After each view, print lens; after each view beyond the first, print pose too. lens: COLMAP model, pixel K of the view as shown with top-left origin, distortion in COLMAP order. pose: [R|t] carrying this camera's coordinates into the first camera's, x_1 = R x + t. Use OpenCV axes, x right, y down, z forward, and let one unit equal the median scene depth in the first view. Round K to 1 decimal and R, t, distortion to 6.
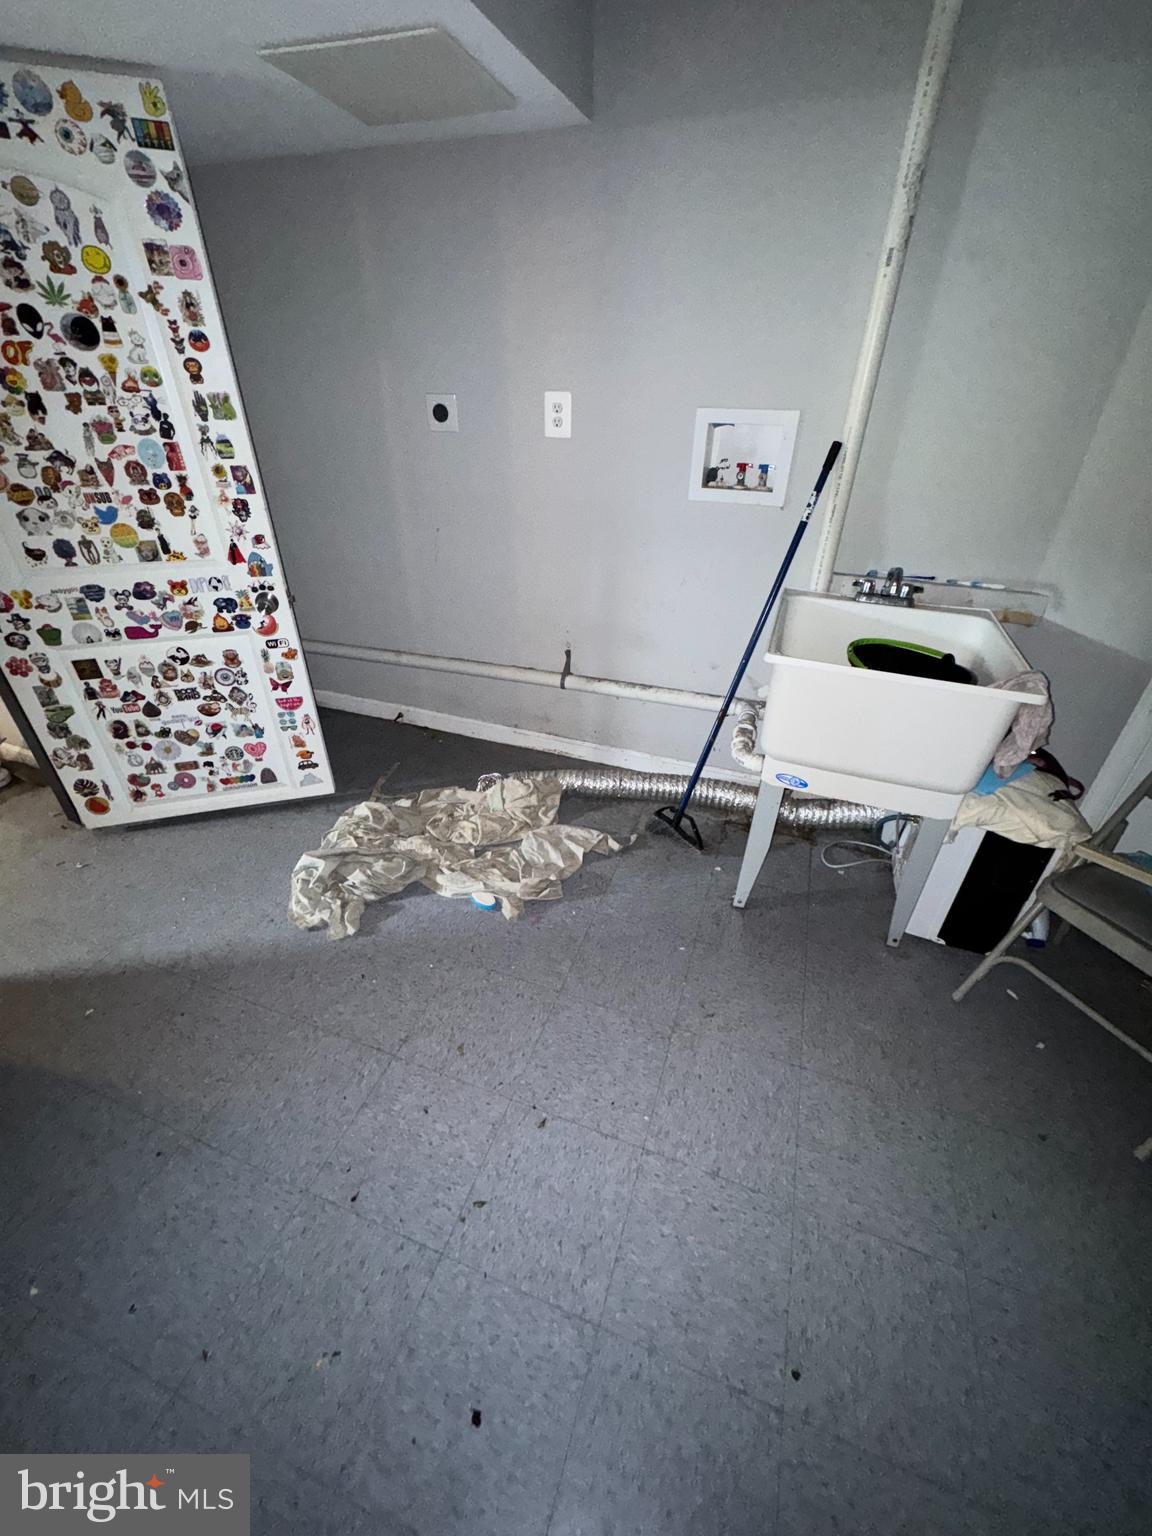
lens RADIAL K [[615.3, 0, 574.0], [0, 615.3, 767.3], [0, 0, 1]] dist [0.001048, 0.000329]
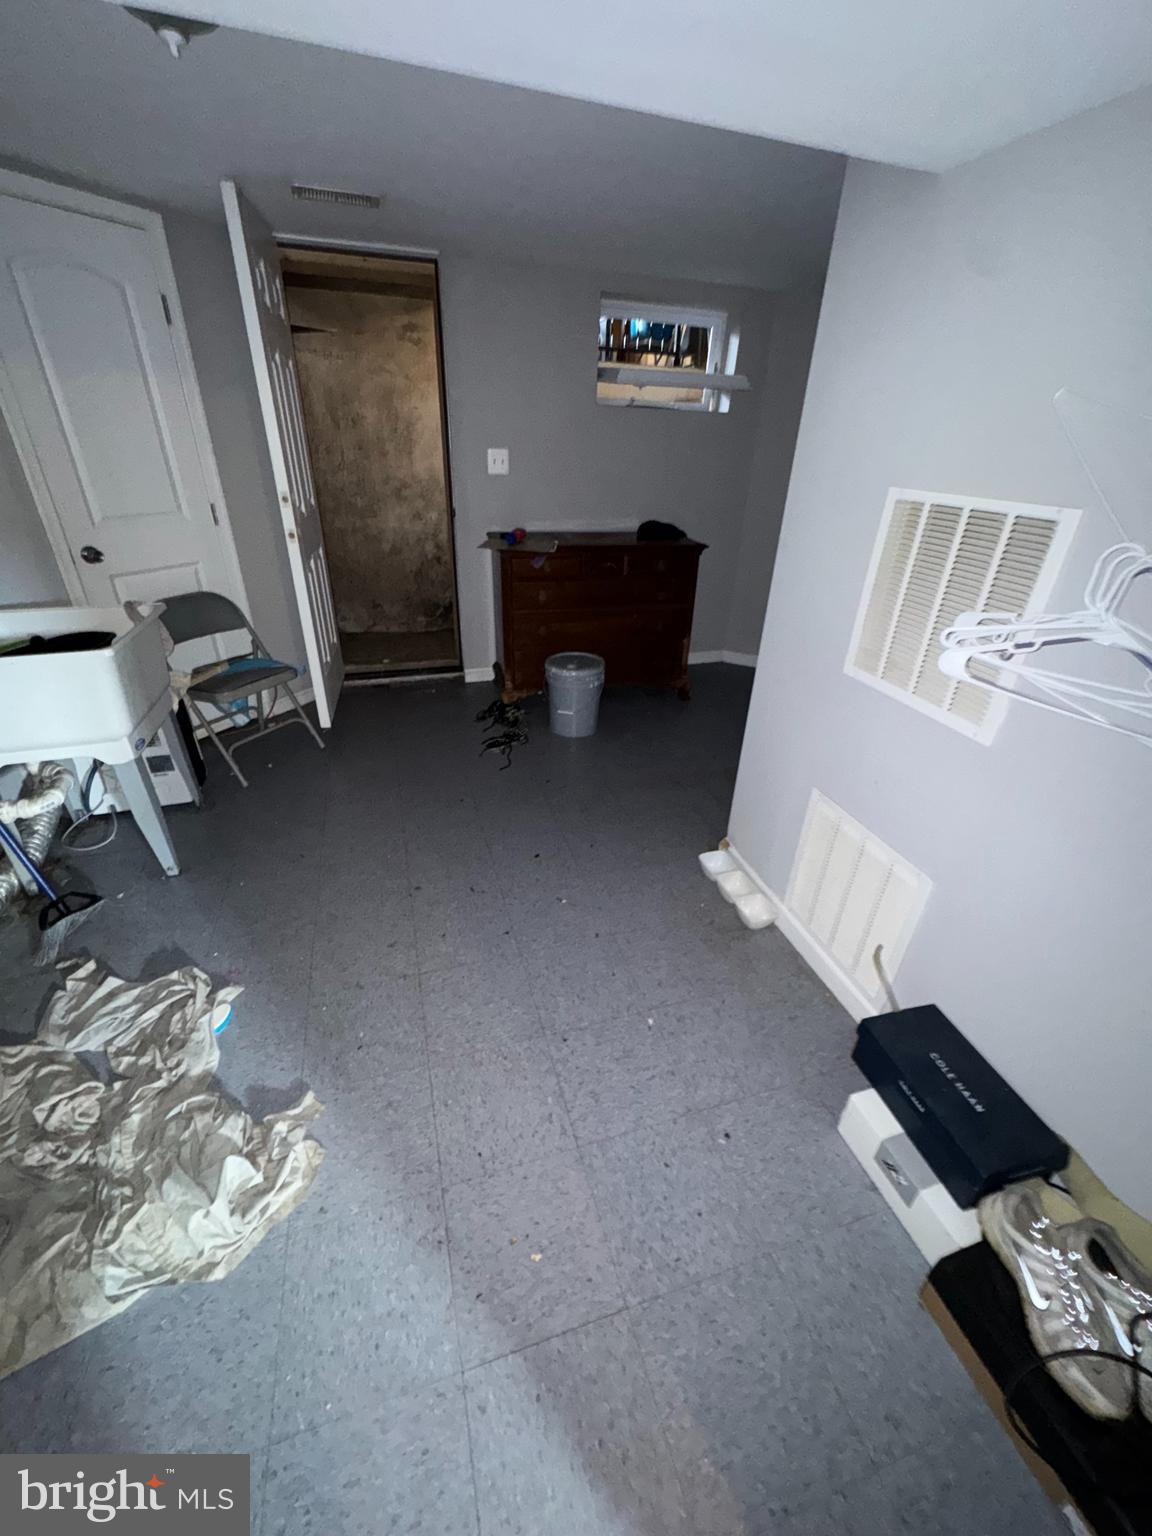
lens RADIAL K [[615.3, 0, 574.2], [0, 615.3, 769.7], [0, 0, 1]] dist [0.001048, 0.000329]
pose [[-0.600641, -0.405437, 0.689095, -0.877281], [0.410696, 0.583024, 0.701008, -0.381305], [-0.685973, 0.704062, -0.183676, 0.553629]]
